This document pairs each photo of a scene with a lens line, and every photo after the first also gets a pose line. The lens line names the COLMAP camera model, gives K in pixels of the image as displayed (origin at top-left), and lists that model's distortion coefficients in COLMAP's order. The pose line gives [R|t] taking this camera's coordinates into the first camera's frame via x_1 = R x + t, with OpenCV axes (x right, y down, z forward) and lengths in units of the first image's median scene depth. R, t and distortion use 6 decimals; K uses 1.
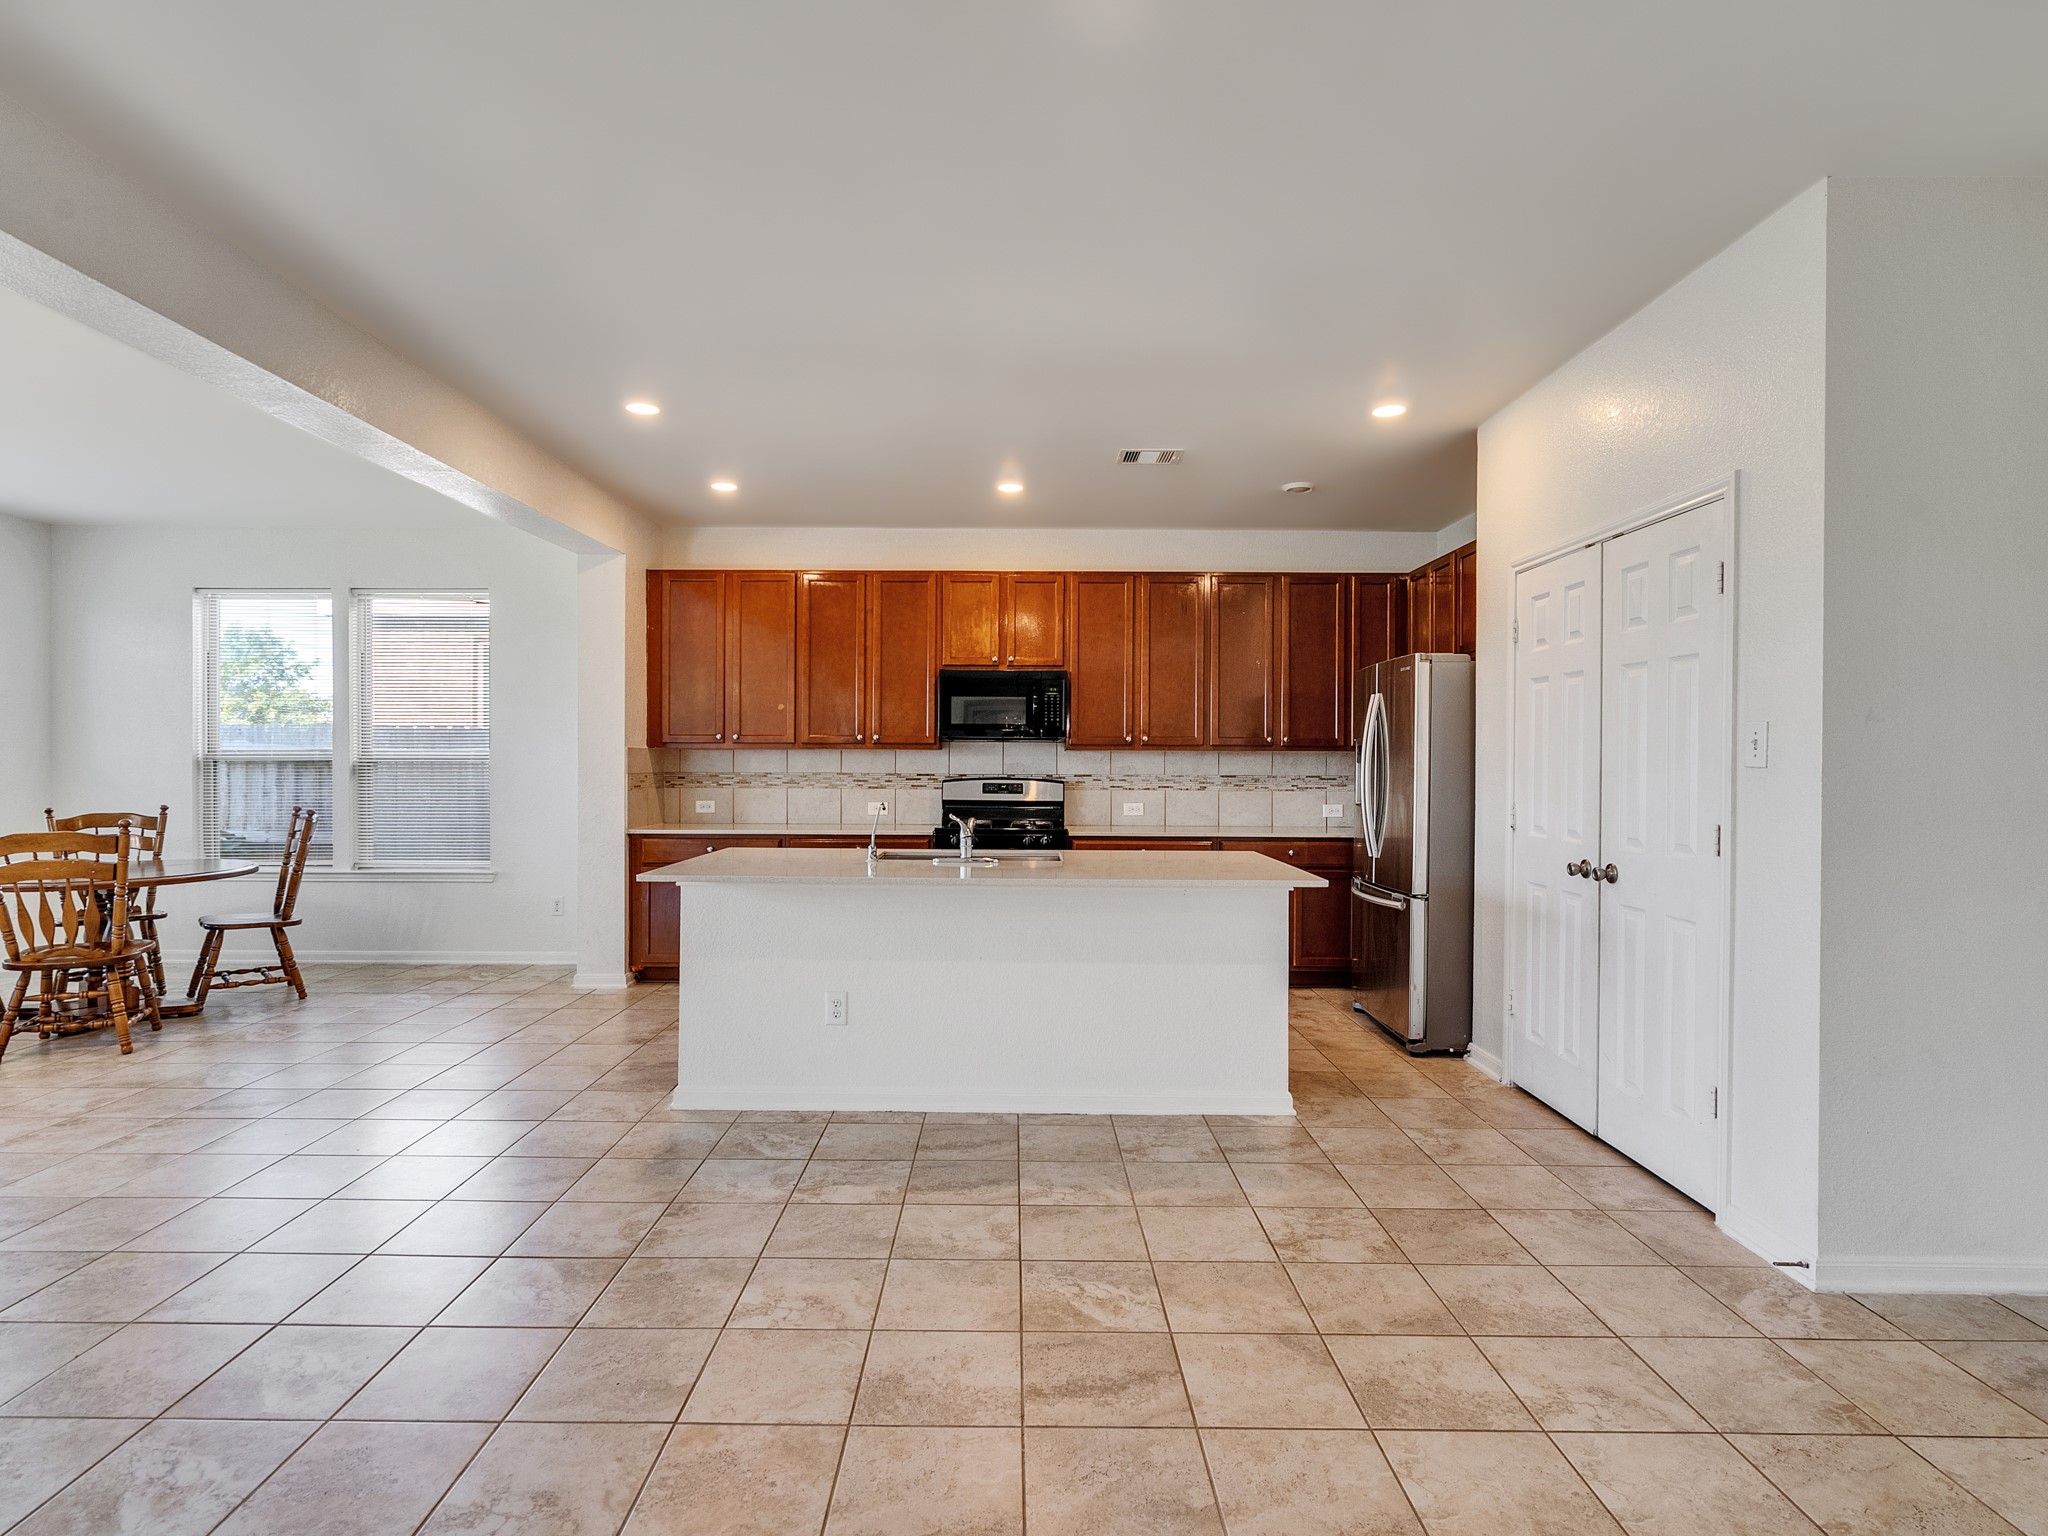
lens RADIAL K [[1044.5, 0, 1009.6], [0, 1044.5, 770.1], [0, 0, 1]] dist [-0.007786, 0.005262]
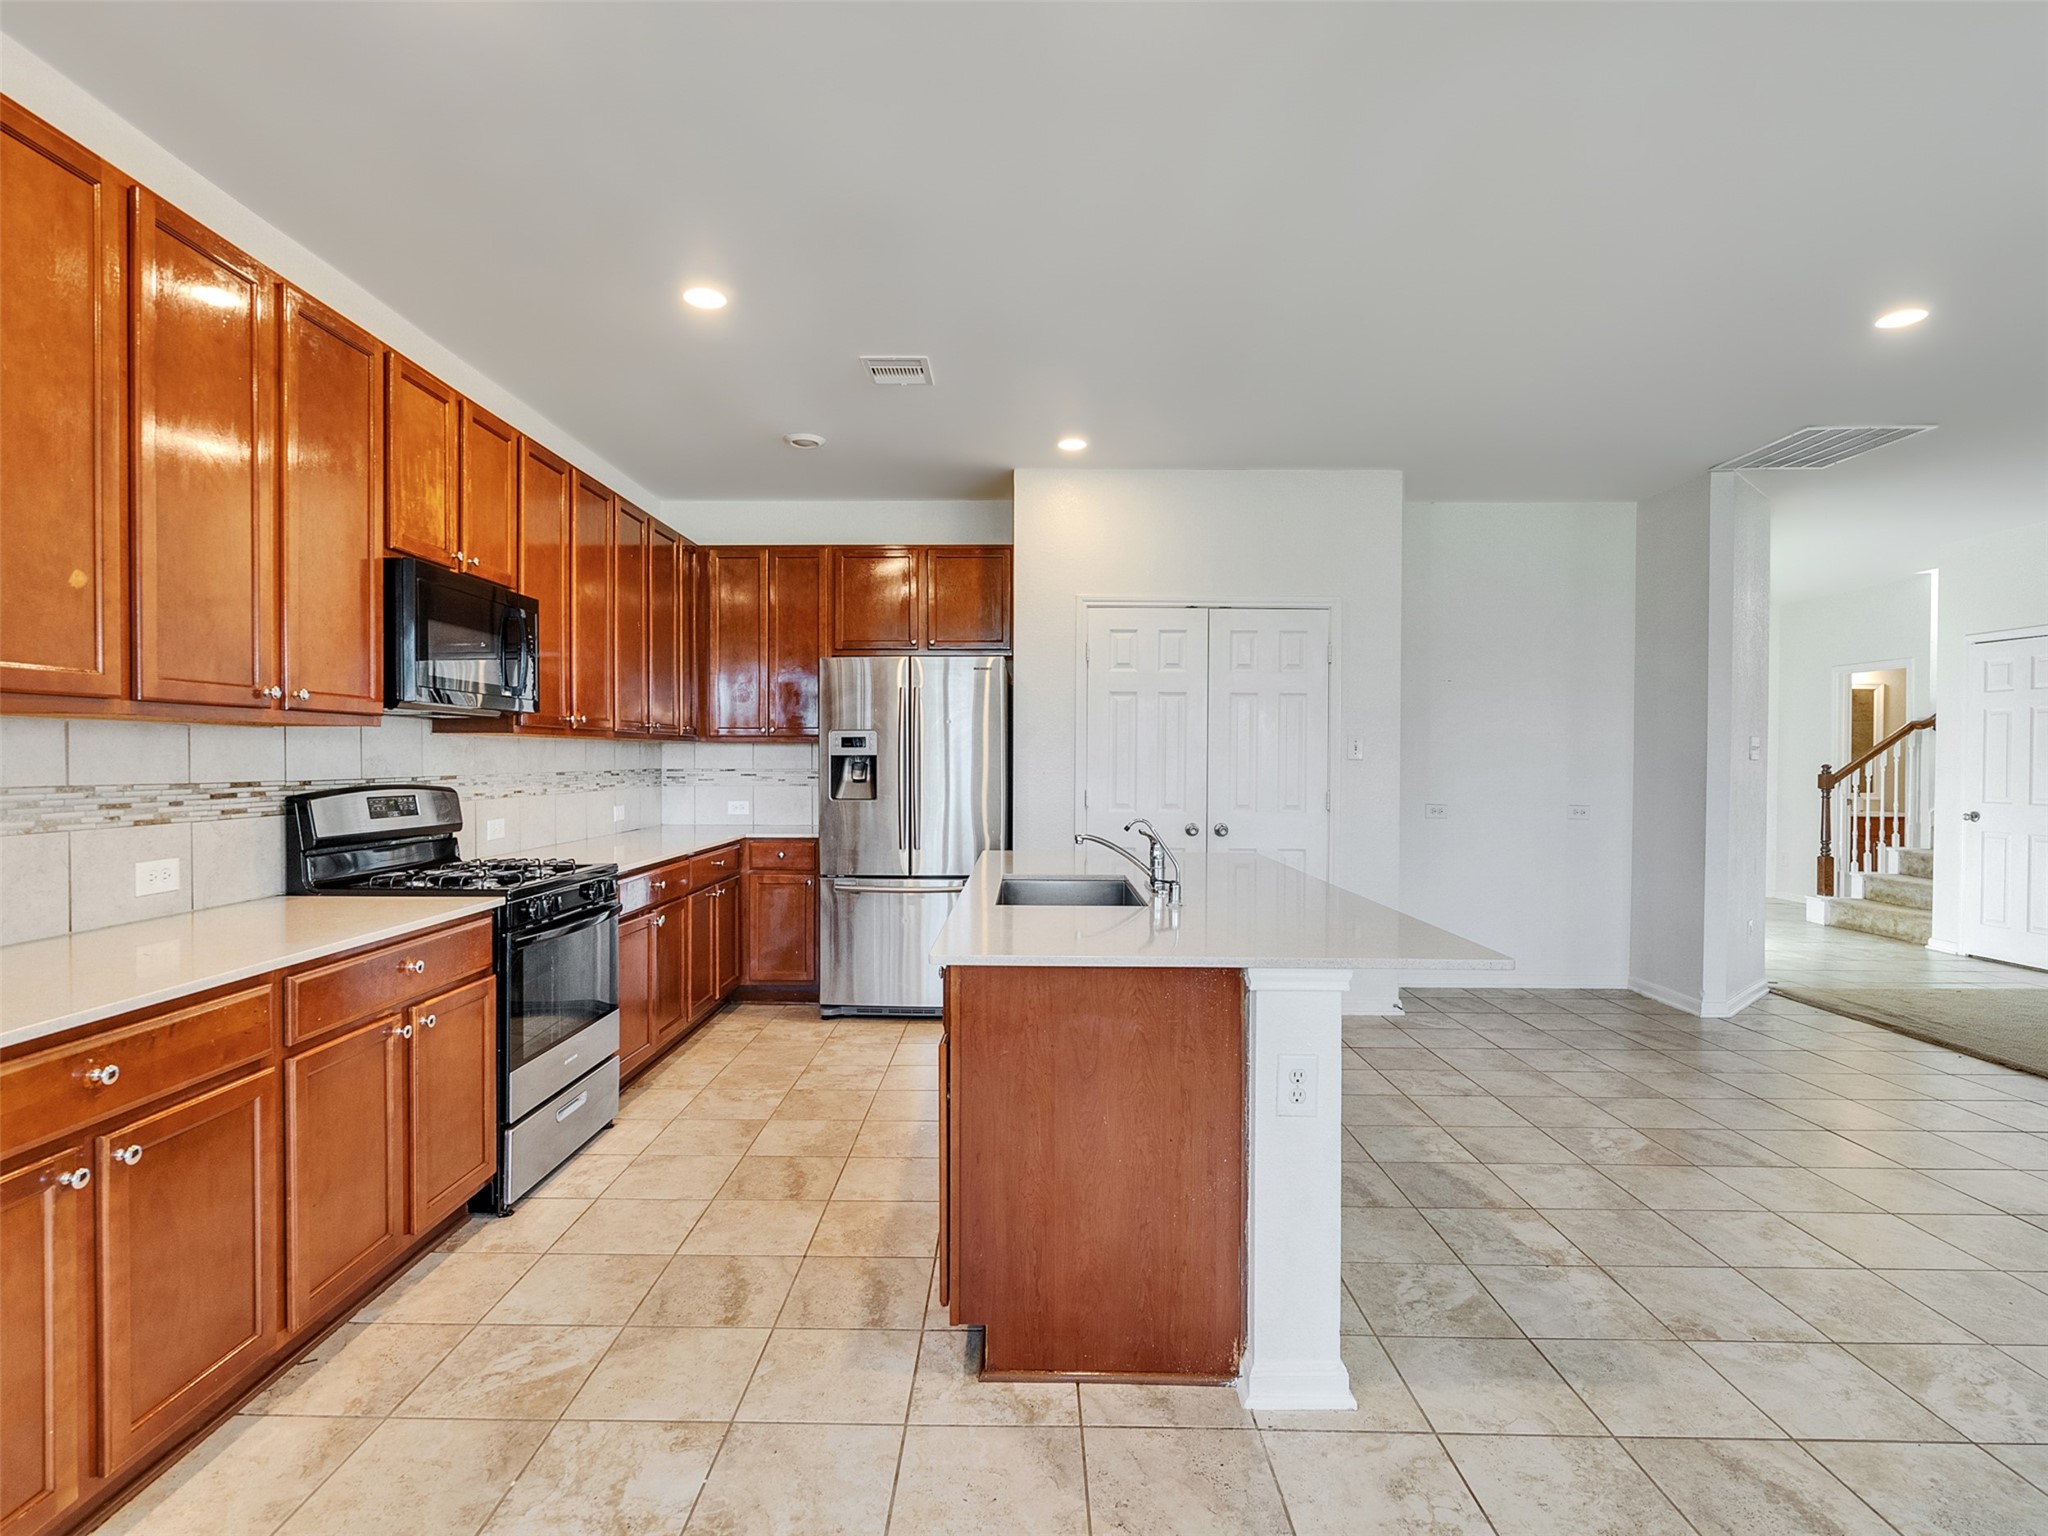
lens RADIAL K [[1044.5, 0, 1009.6], [0, 1044.5, 770.1], [0, 0, 1]] dist [-0.007786, 0.005262]
pose [[0.016003, -0.017039, 0.999727, -0.551027], [0.003019, 0.999851, 0.016993, -0.008388], [-0.999867, 0.002746, 0.016053, 0.749168]]
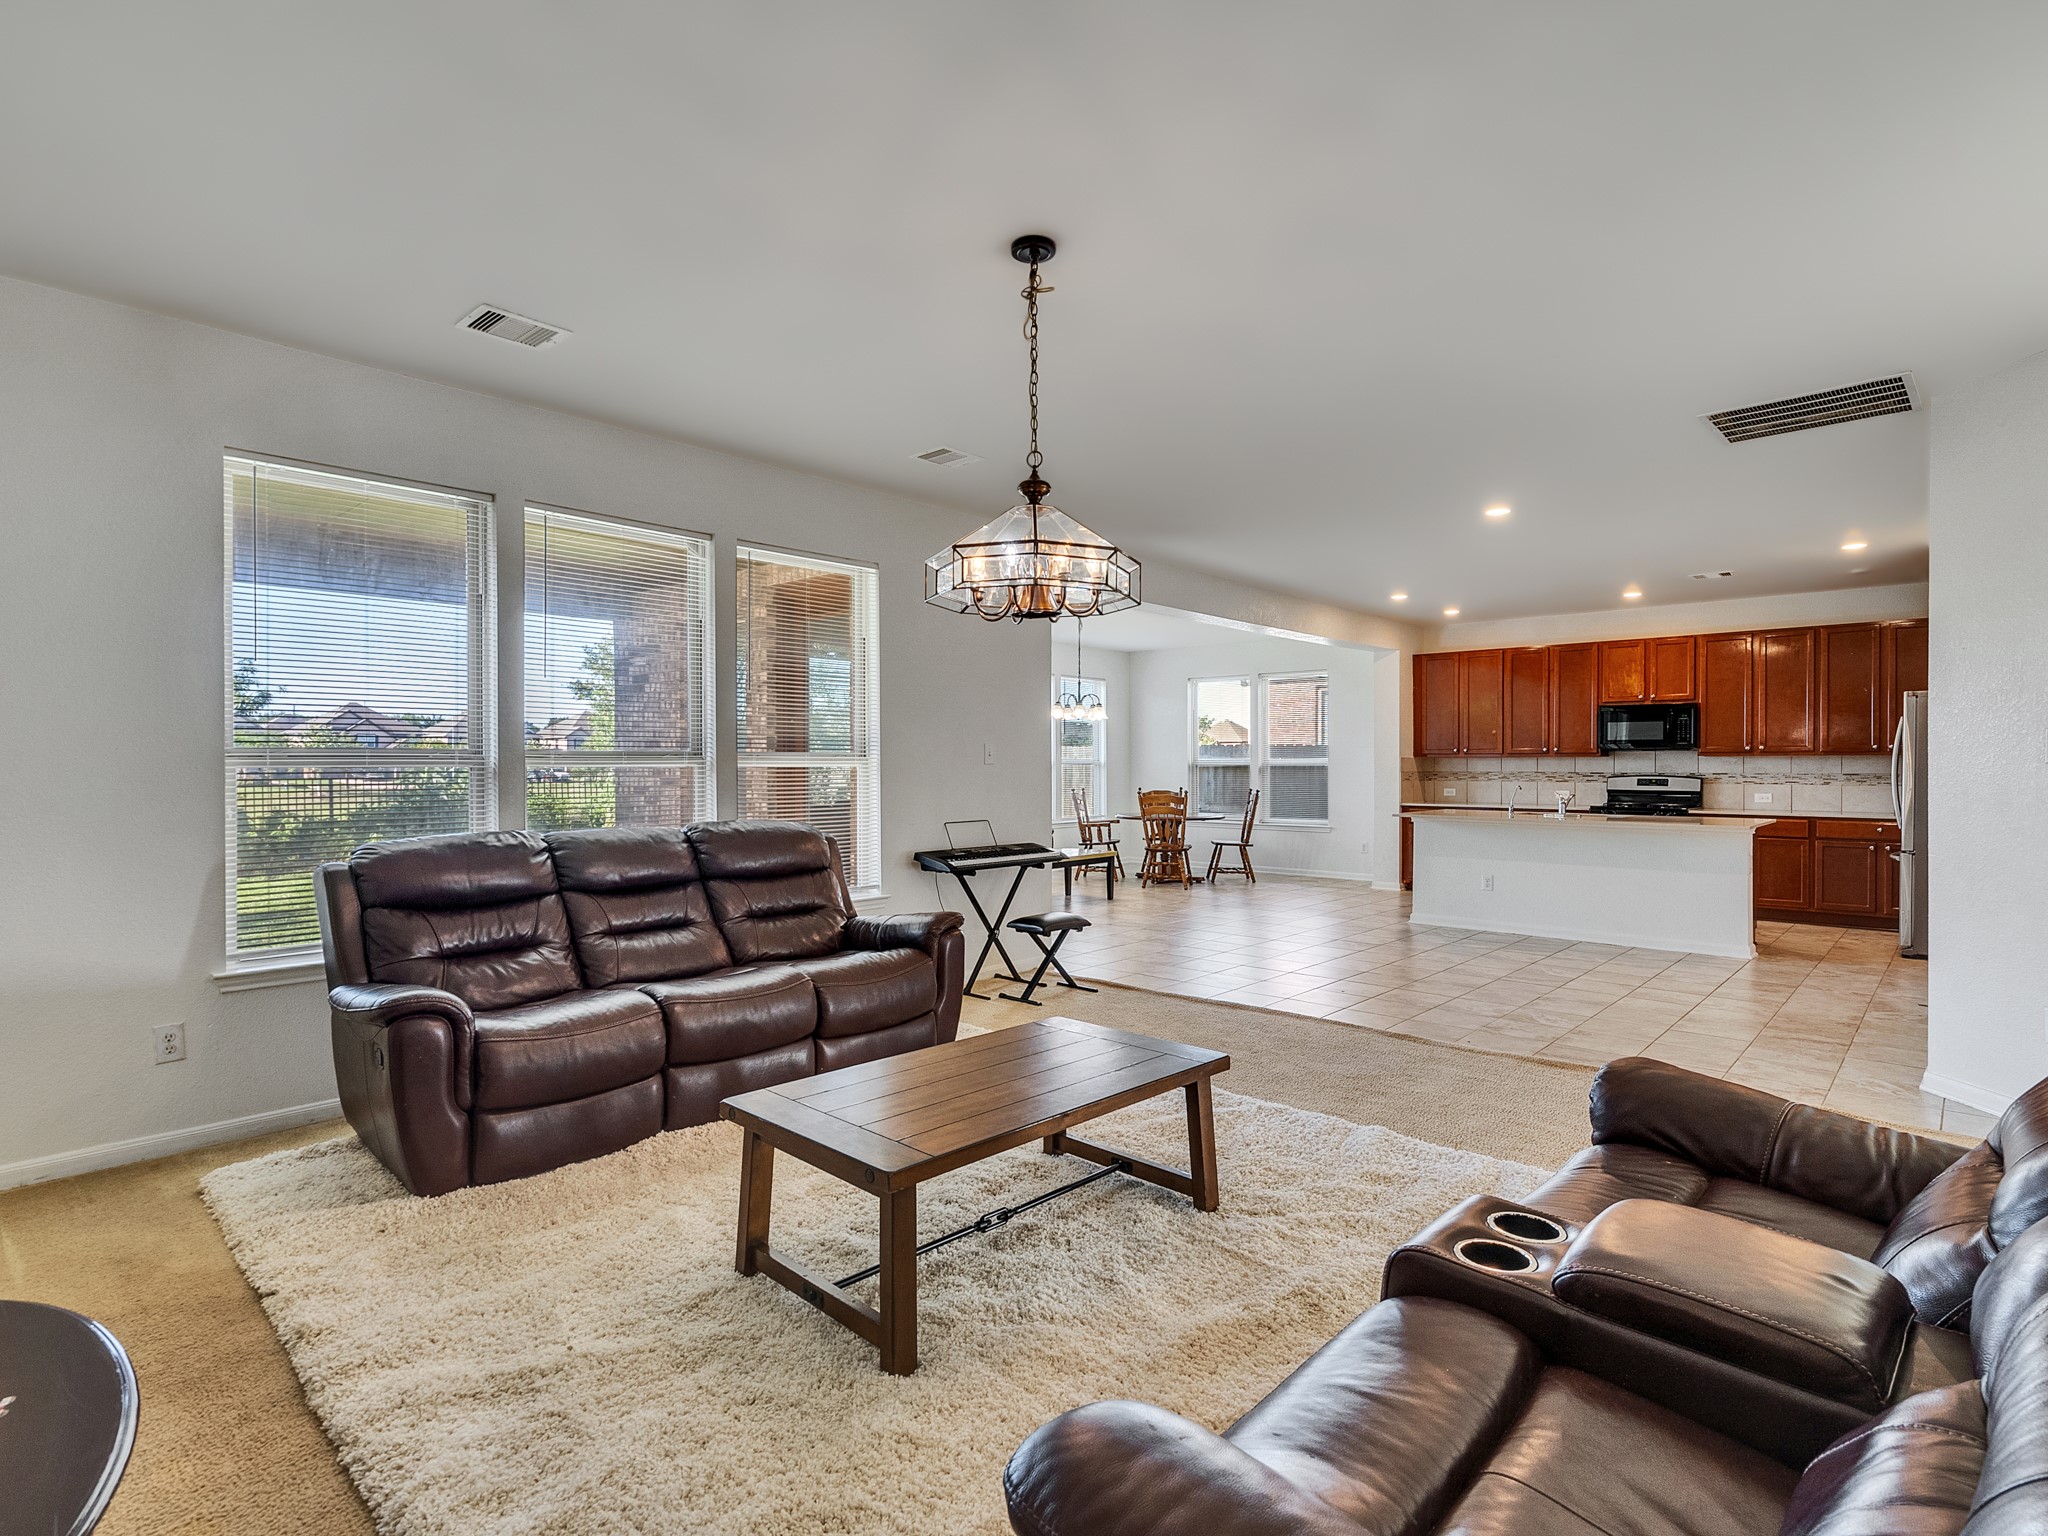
lens RADIAL K [[1044.5, 0, 1009.6], [0, 1044.5, 770.1], [0, 0, 1]] dist [-0.007786, 0.005262]
pose [[0.732530, -0.001226, -0.680734, 0.359040], [-0.001512, 0.999993, -0.003428, 0.007177], [0.680733, 0.003541, 0.732523, -0.764863]]
